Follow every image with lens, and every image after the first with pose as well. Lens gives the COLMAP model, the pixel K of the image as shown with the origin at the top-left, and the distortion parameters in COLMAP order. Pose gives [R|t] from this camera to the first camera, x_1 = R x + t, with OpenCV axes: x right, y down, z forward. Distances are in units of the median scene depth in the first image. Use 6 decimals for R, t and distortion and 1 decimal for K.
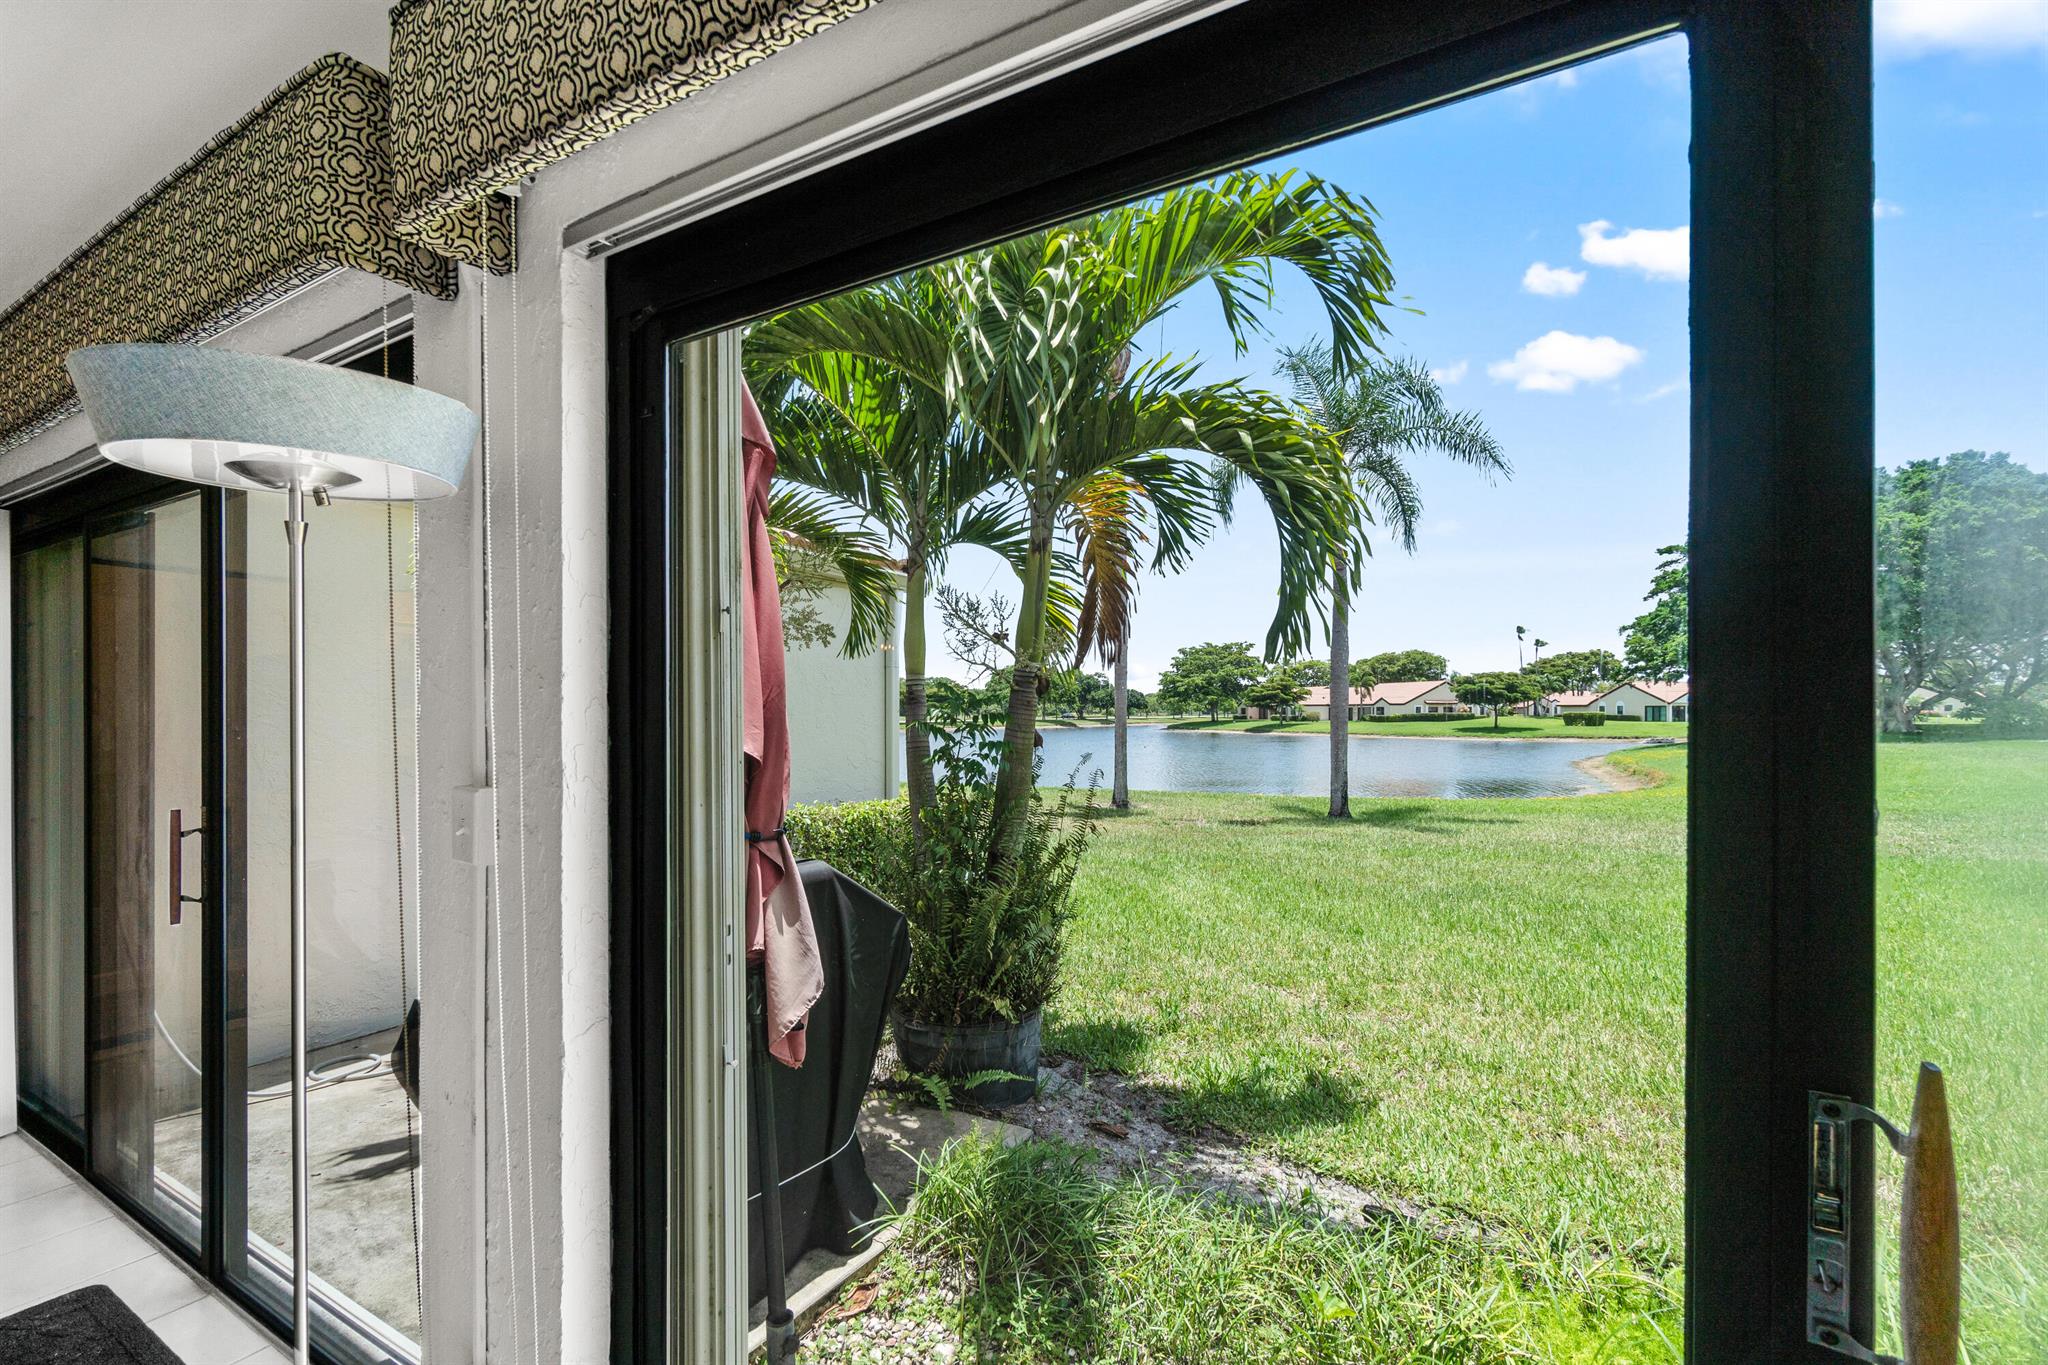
lens RADIAL K [[899.9, 0, 1021.6], [0, 899.9, 714.5], [0, 0, 1]] dist [-0.003225, -0.000282]
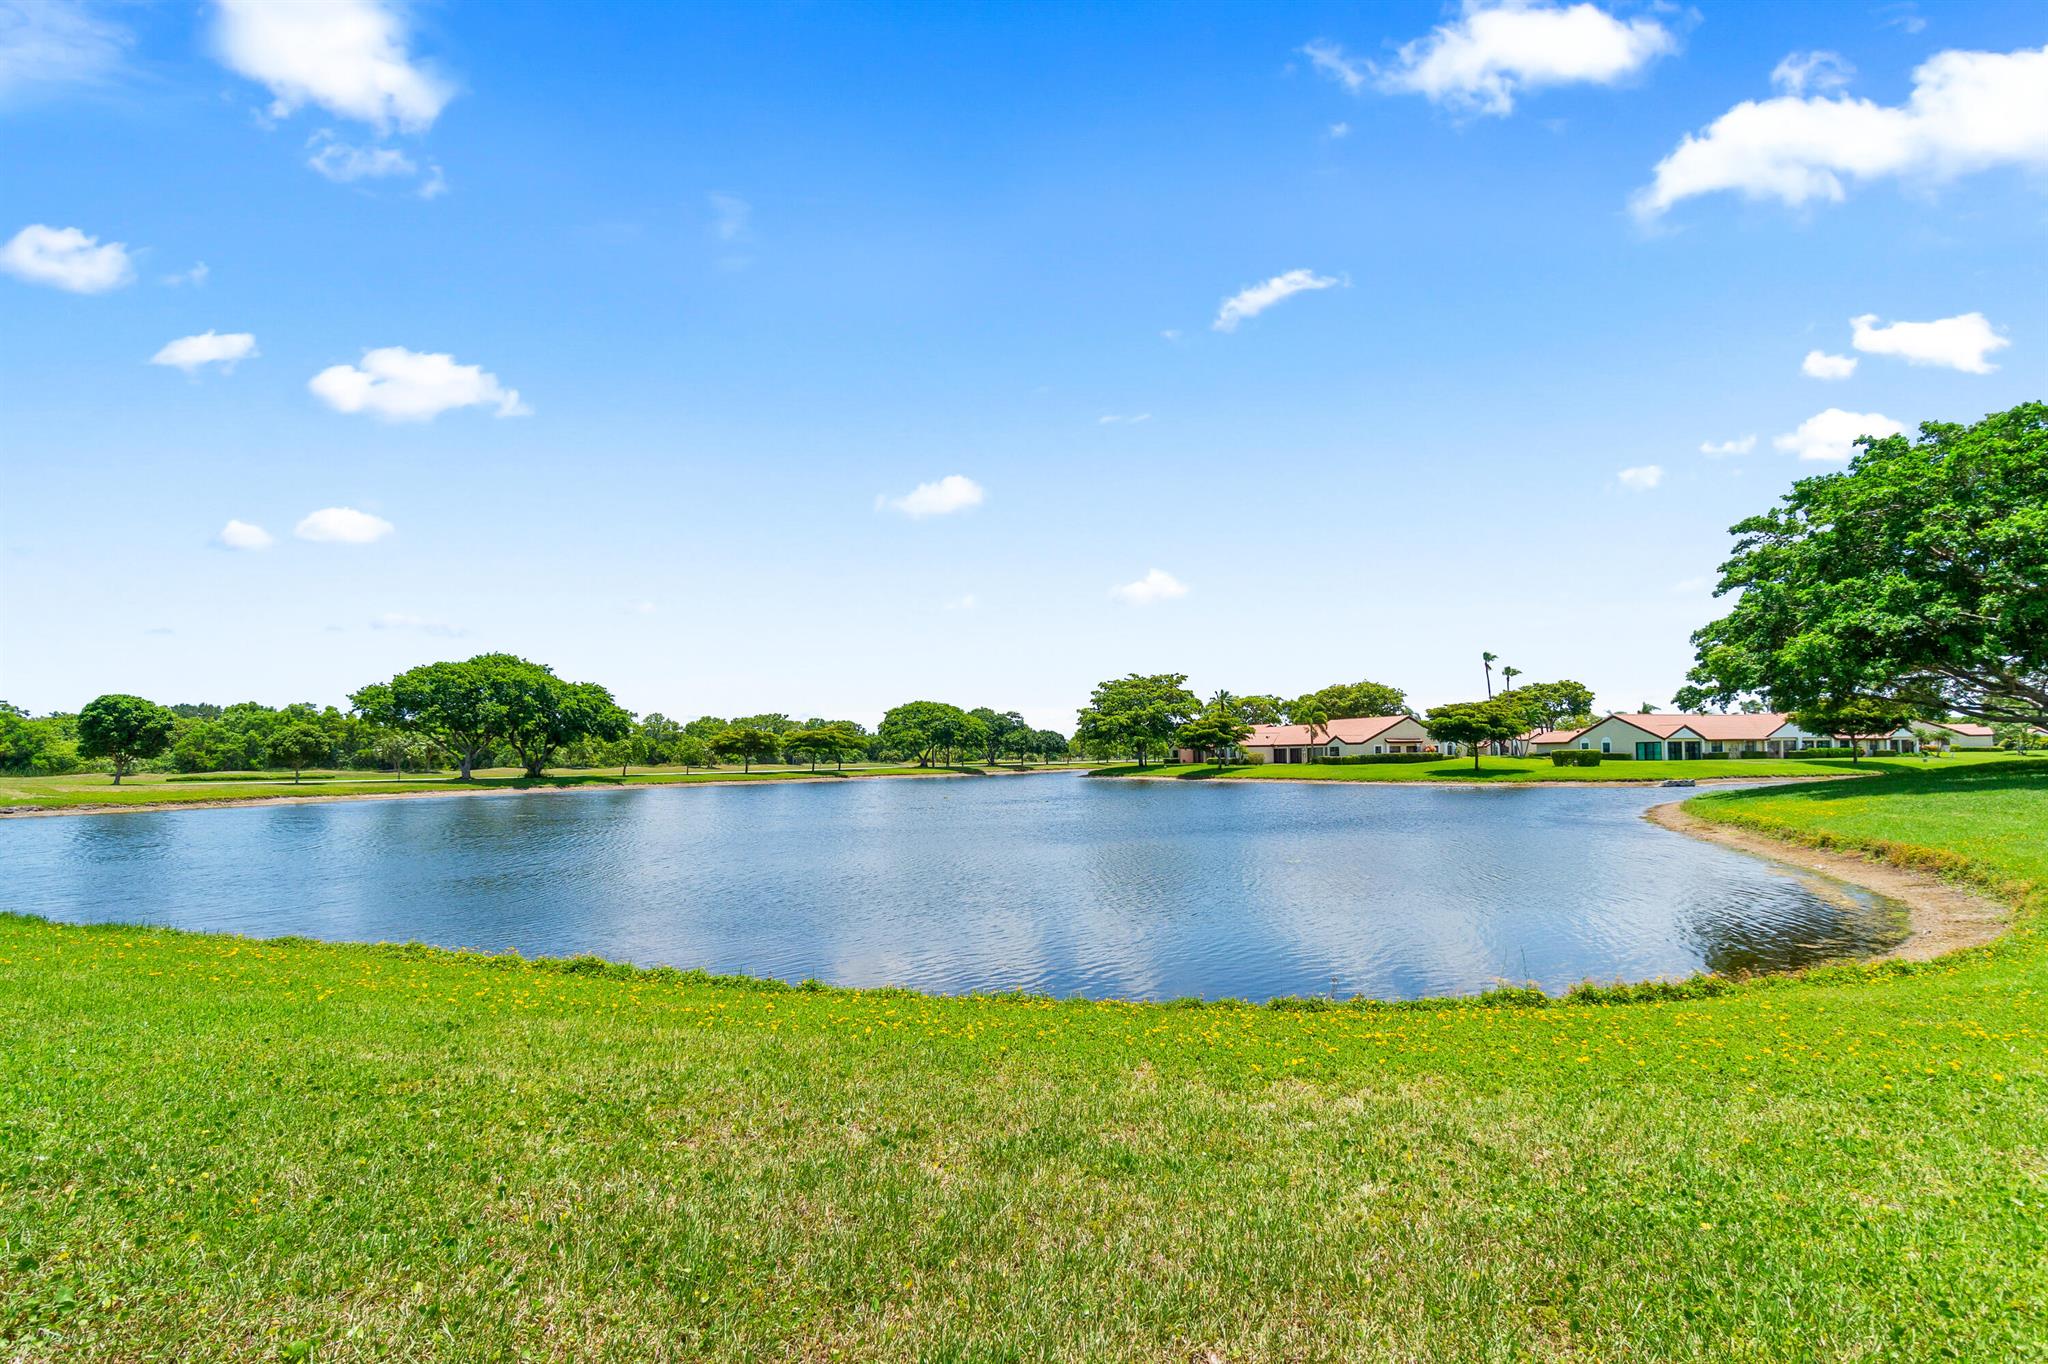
lens RADIAL K [[939.9, 0, 1023.9], [0, 939.9, 750.9], [0, 0, 1]] dist [-0.003206, -0.000332]
pose [[0.996515, -0.011048, 0.082679, 0.067797], [0.011936, 0.999876, -0.010258, 0.001807], [-0.082556, 0.011209, 0.996523, 0.285091]]
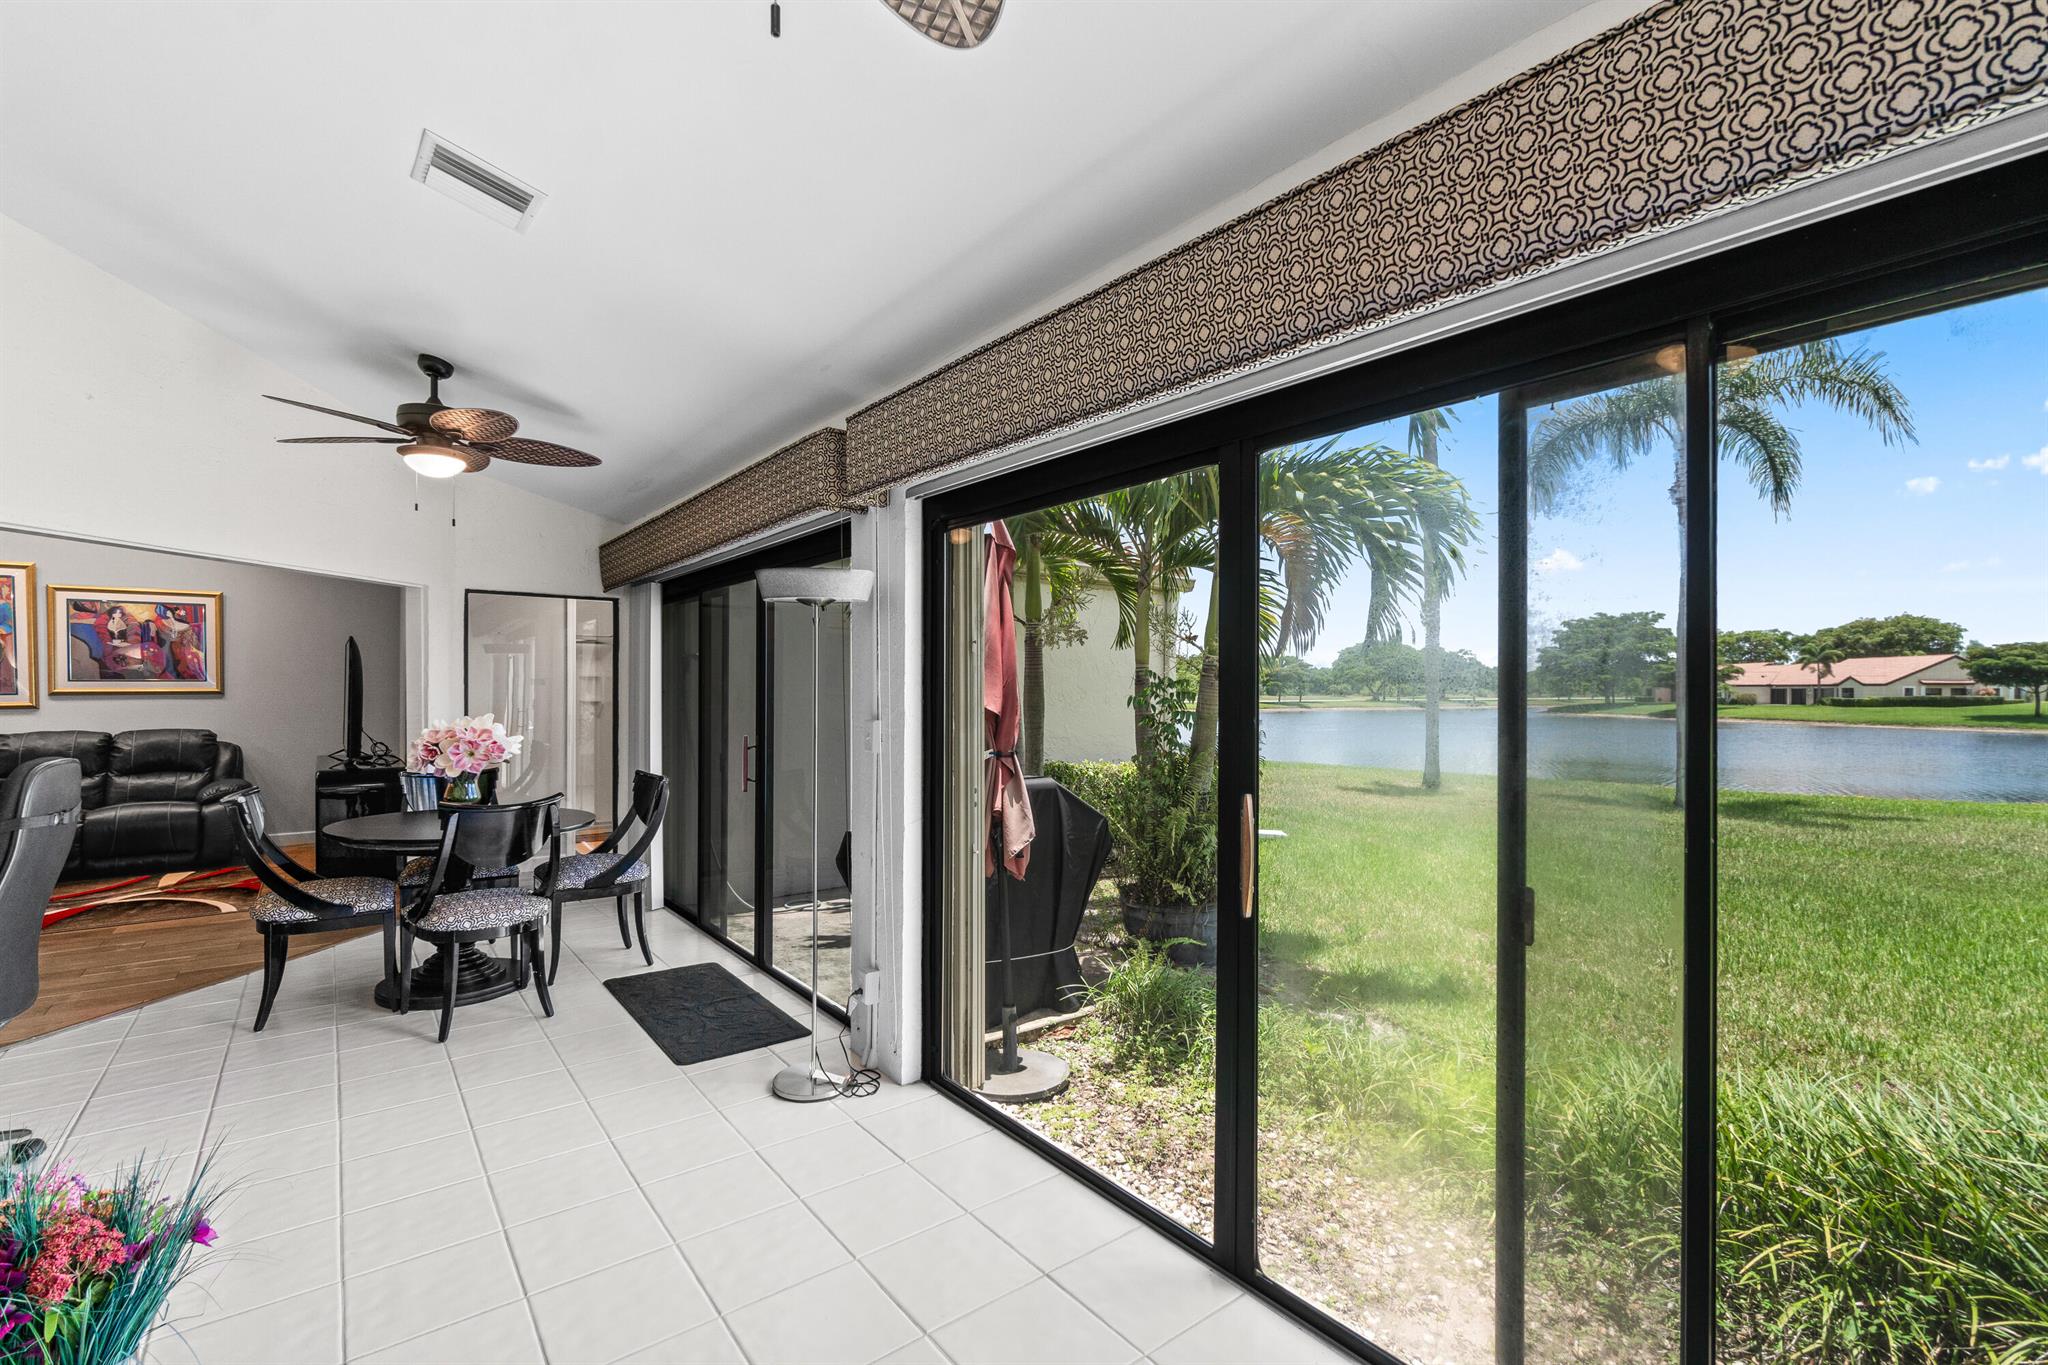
lens RADIAL K [[895.9, 0, 1023.5], [0, 895.9, 698.5], [0, 0, 1]] dist [-0.003354, 0.000318]
pose [[0.929994, 0.007605, -0.367497, 0.014754], [-0.005643, 0.999964, 0.006413, 0.000135], [0.367532, -0.003890, 0.930003, -0.024693]]
